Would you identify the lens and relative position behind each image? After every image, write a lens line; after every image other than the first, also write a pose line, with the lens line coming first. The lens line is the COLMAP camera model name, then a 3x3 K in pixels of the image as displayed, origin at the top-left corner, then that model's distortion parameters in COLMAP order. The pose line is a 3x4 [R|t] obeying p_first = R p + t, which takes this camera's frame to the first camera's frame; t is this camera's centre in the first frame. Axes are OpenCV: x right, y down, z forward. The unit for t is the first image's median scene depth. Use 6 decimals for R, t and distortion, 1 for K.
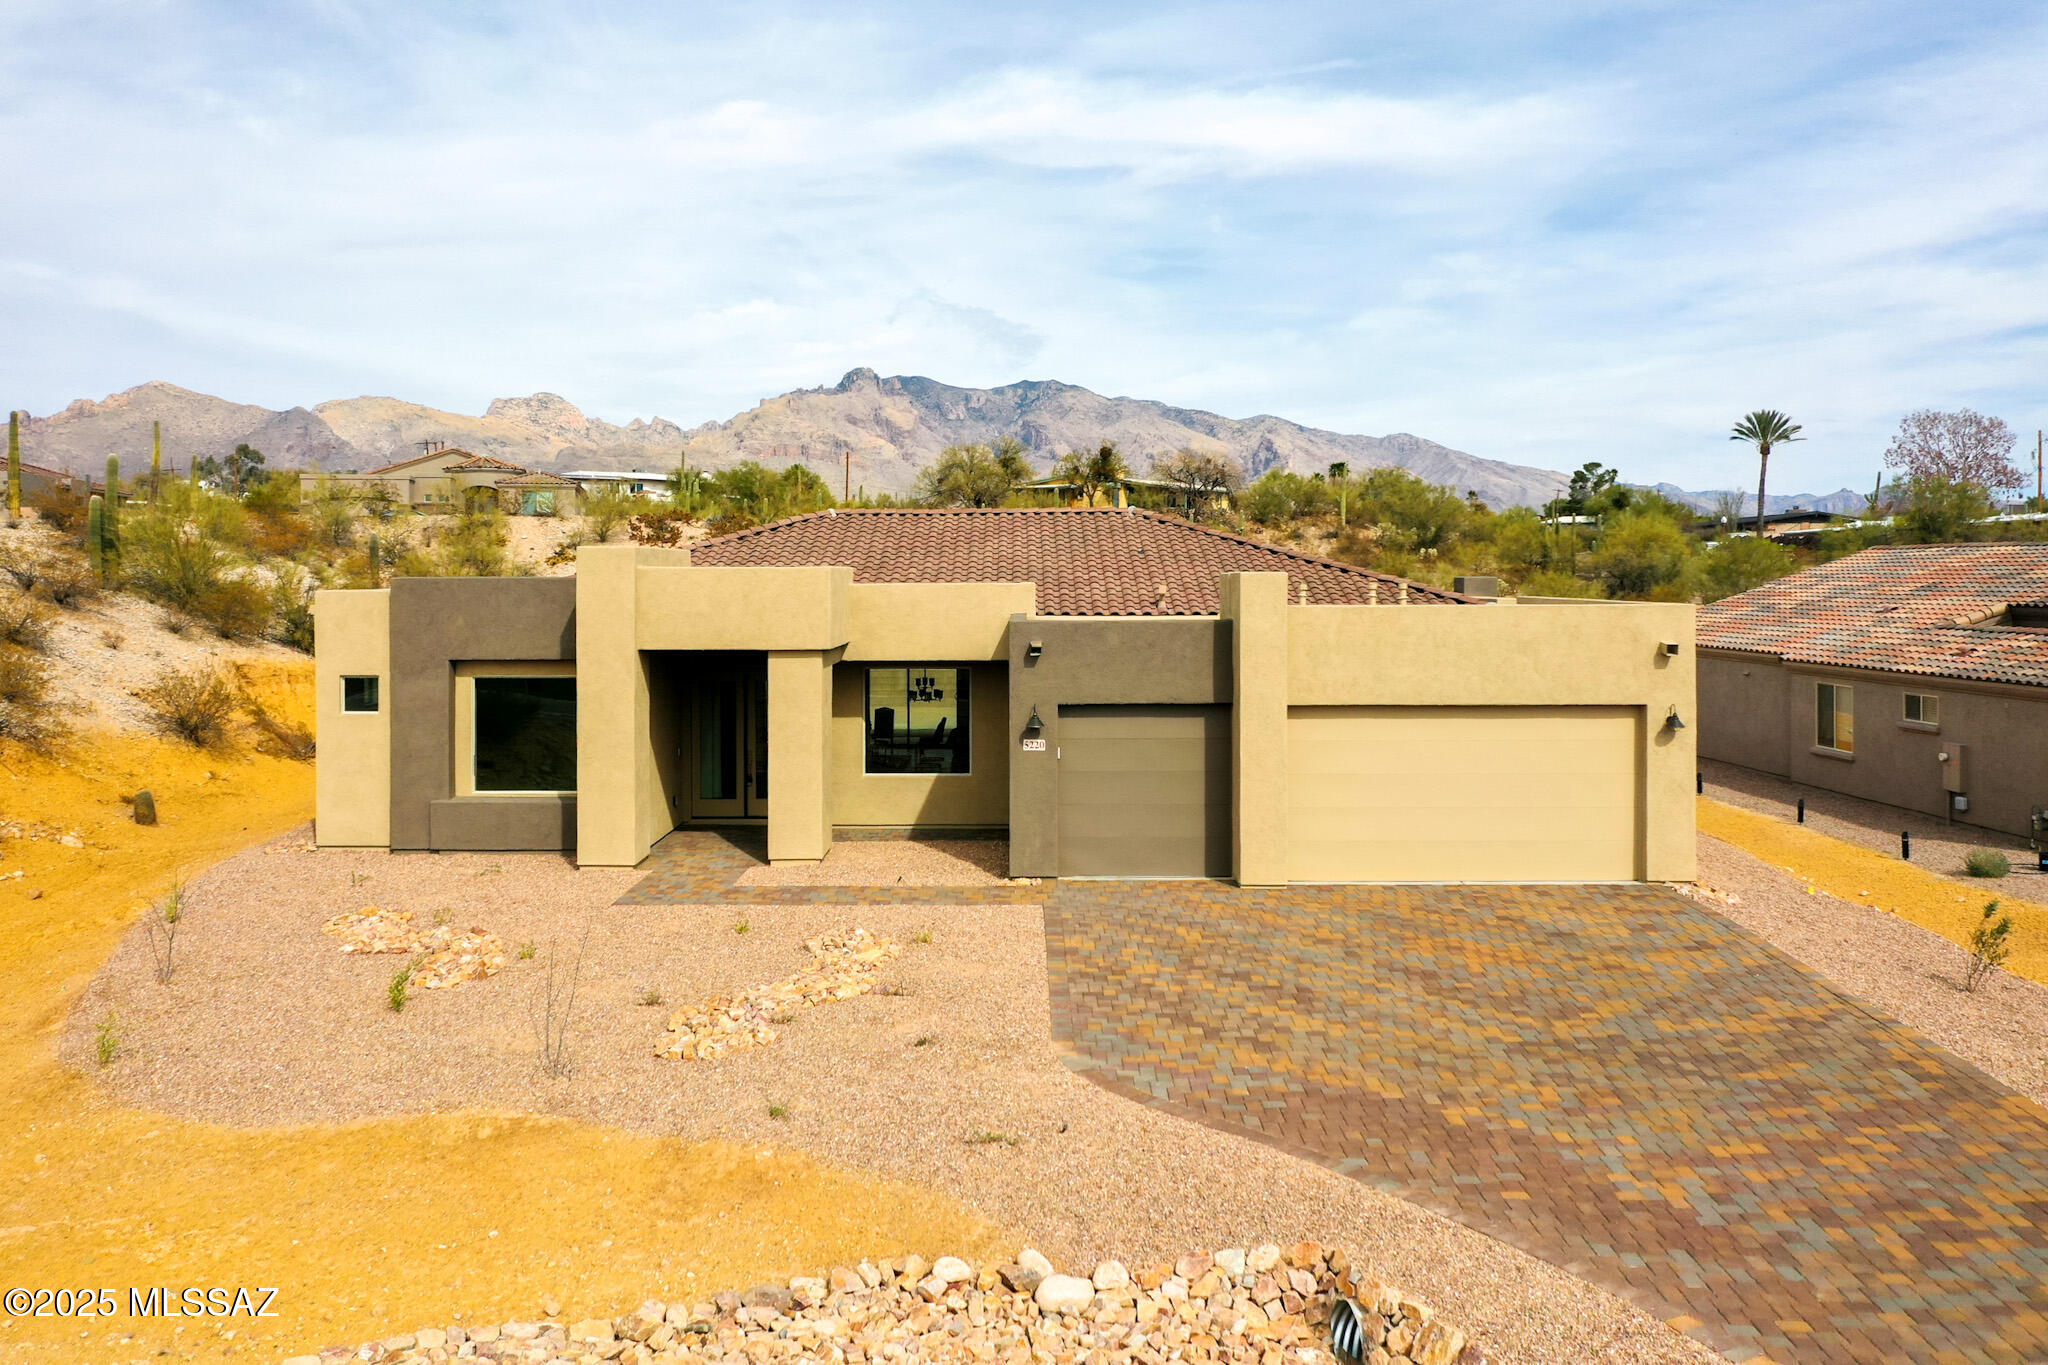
lens RADIAL K [[1682.8, 0, 1074.5], [0, 1682.8, 679.4], [0, 0, 1]] dist [-0.001652, 0.001812]
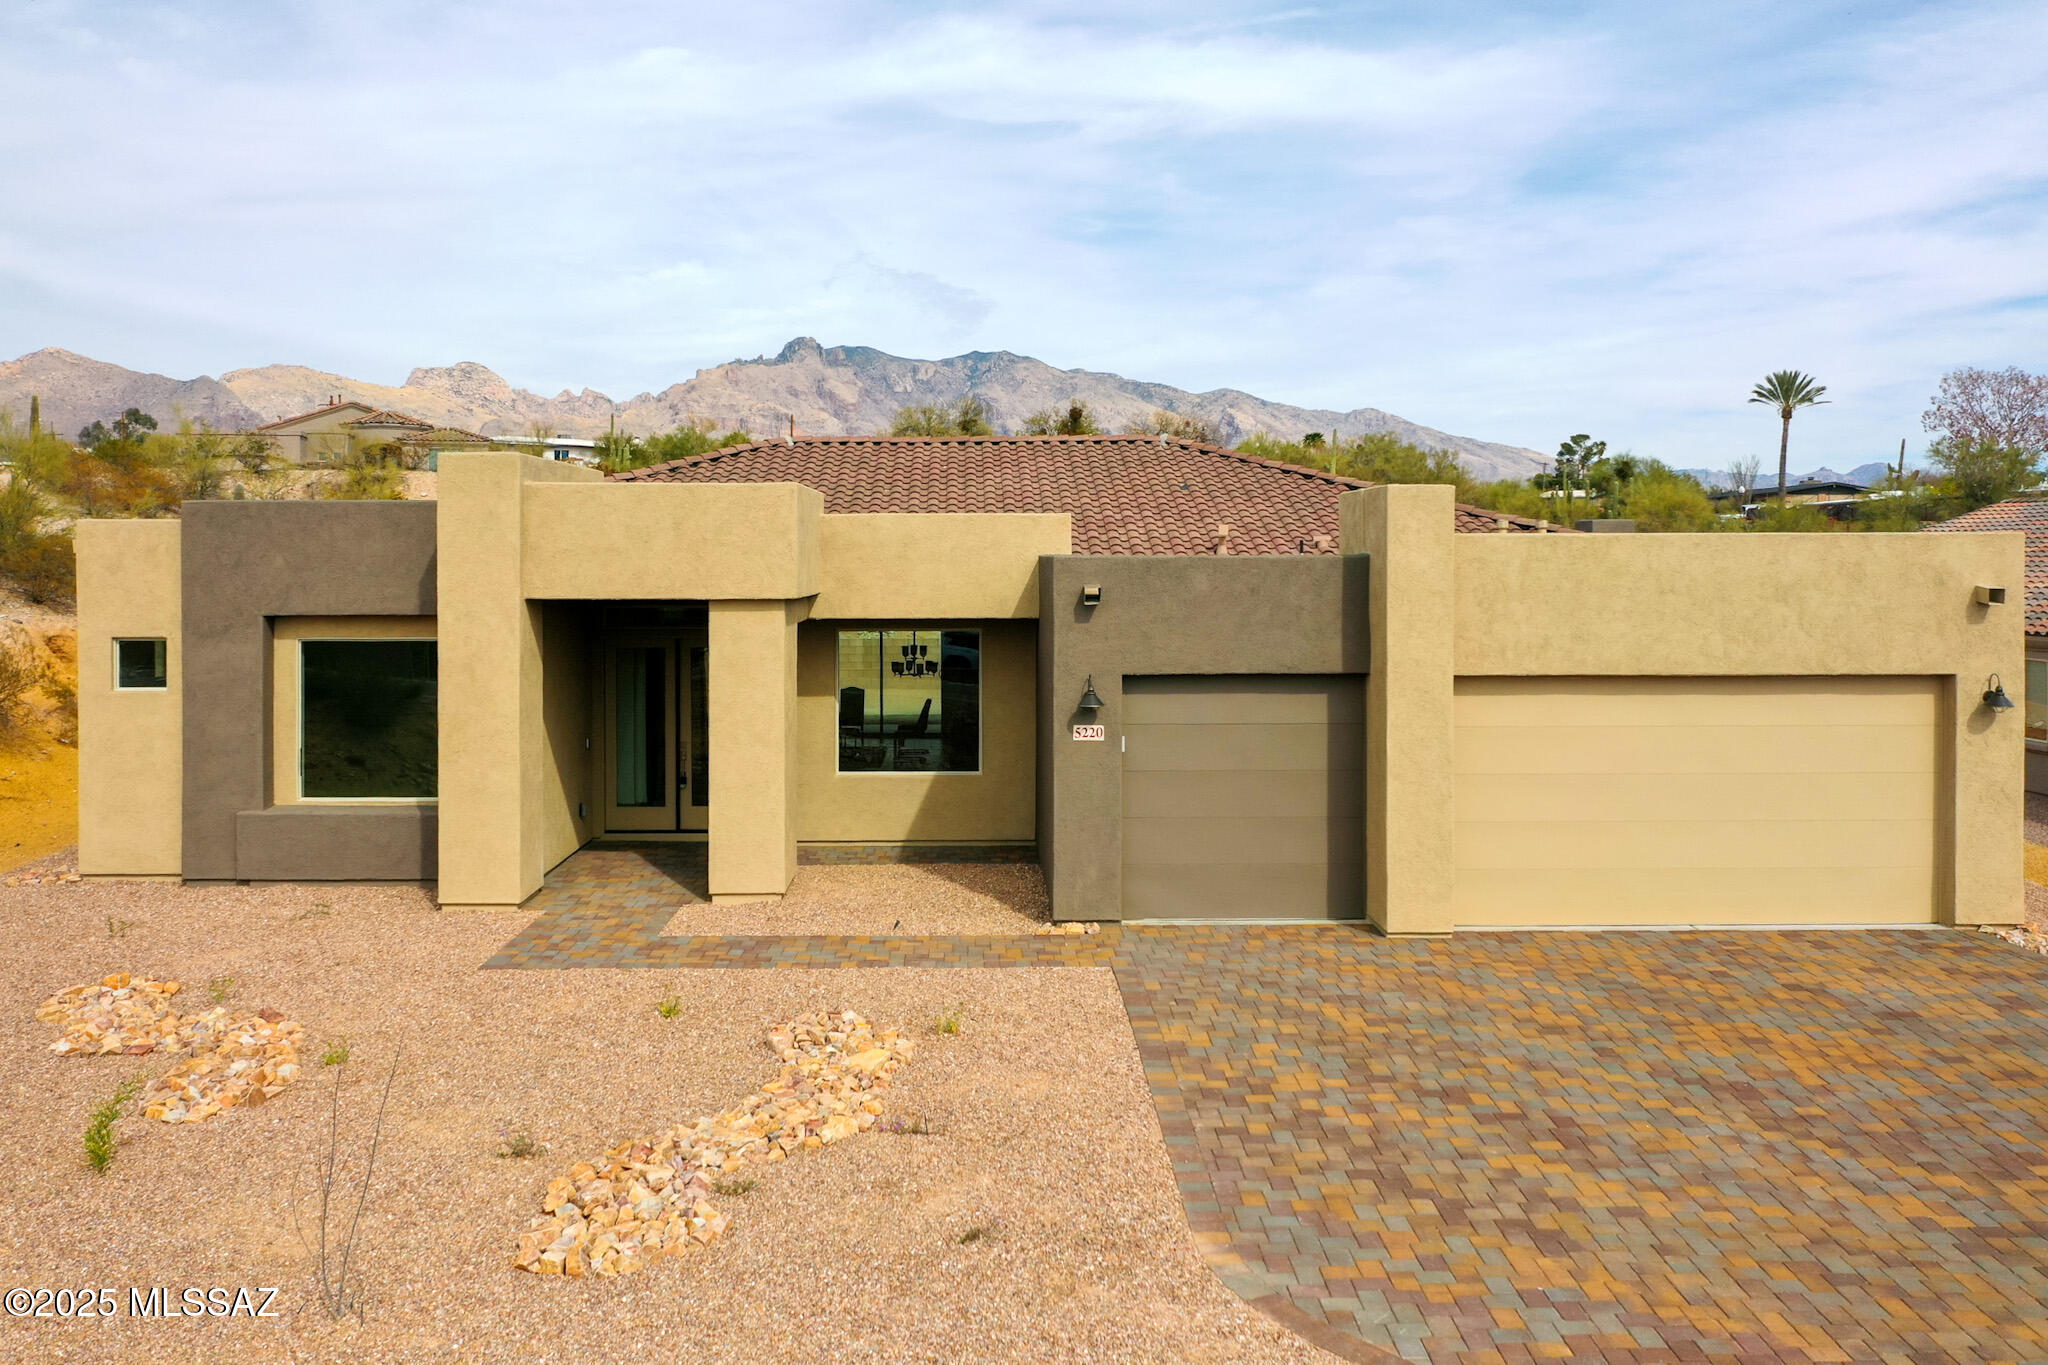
lens RADIAL K [[1720.1, 0, 1029.7], [0, 1720.1, 651.8], [0, 0, 1]] dist [0.004103, 0.003024]
pose [[0.999977, -0.000816, 0.006781, -0.050274], [0.000878, 0.999958, -0.009147, 0.011026], [-0.006773, 0.009153, 0.999935, 0.265752]]
